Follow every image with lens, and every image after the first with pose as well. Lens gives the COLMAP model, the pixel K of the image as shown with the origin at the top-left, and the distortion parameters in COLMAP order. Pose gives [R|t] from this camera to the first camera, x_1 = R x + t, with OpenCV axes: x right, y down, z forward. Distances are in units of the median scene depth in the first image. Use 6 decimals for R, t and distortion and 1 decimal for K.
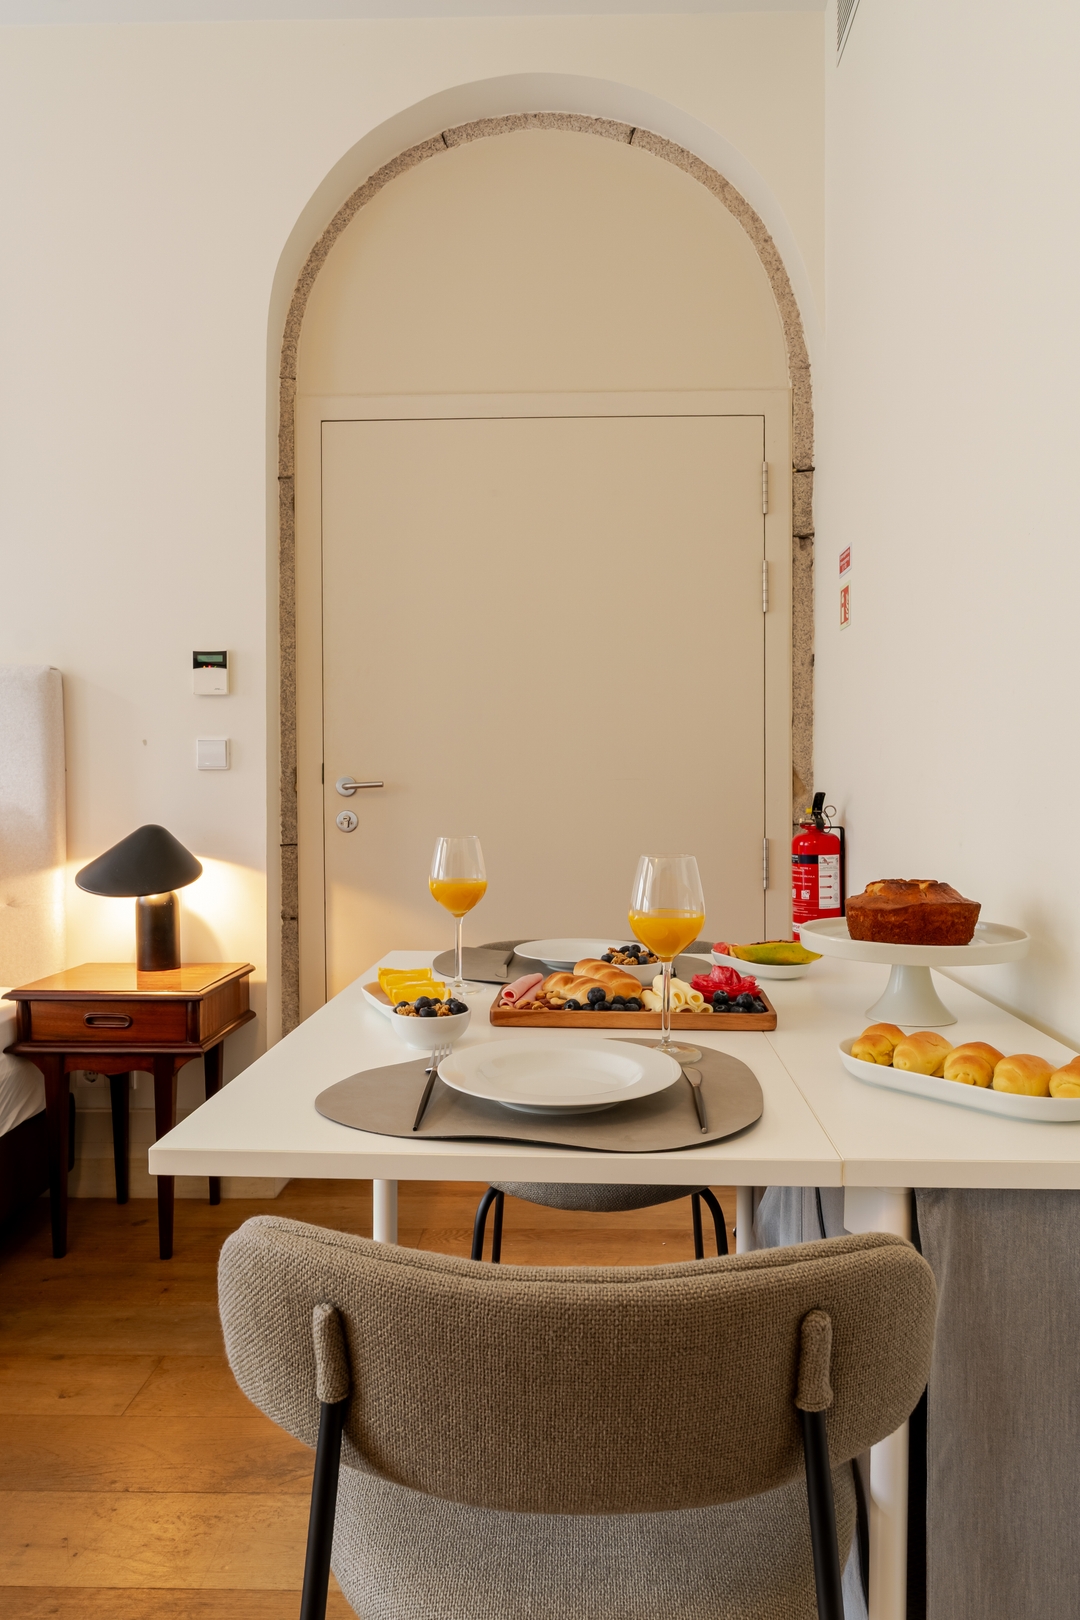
lens RADIAL K [[1002.6, 0, 502.3], [0, 1002.6, 812.4], [0, 0, 1]] dist [-0.013070, 0.005095]
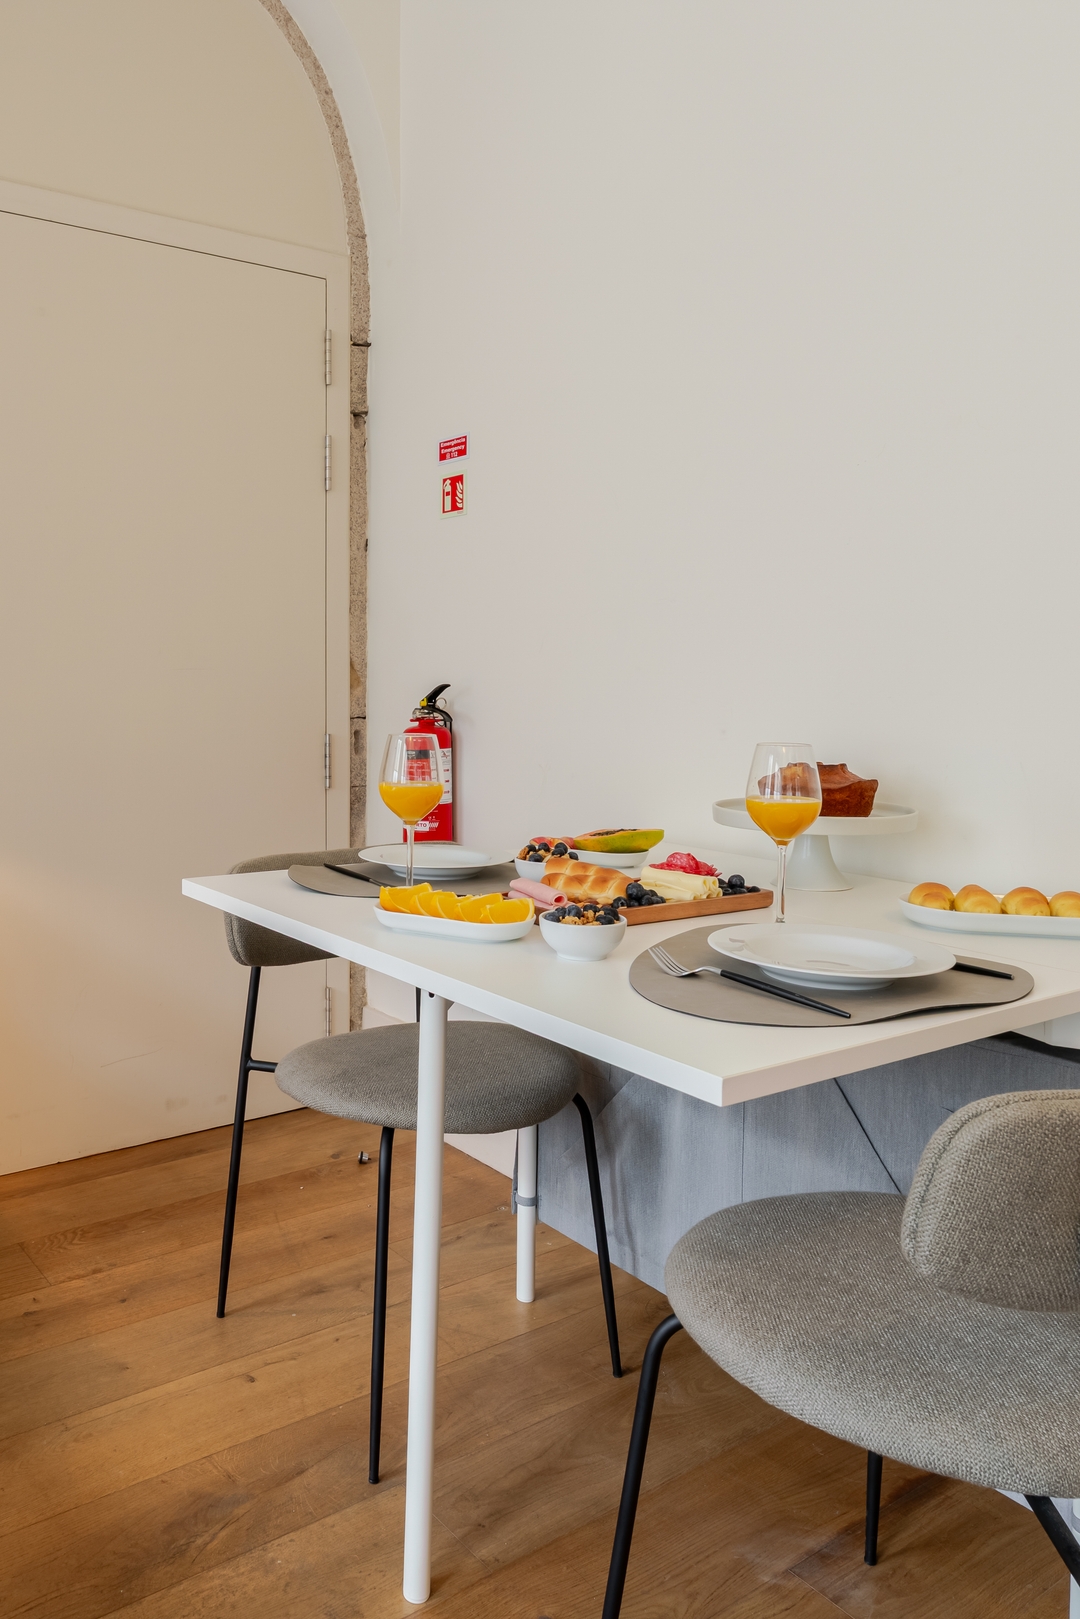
lens RADIAL K [[1195.7, 0, 333.0], [0, 1195.7, 682.6], [0, 0, 1]] dist [0.000625, 0.010162]
pose [[0.832983, 0.001196, 0.553297, -0.347303], [0.010757, 0.999774, -0.018356, -0.001431], [-0.553193, 0.021242, 0.832782, 0.077764]]
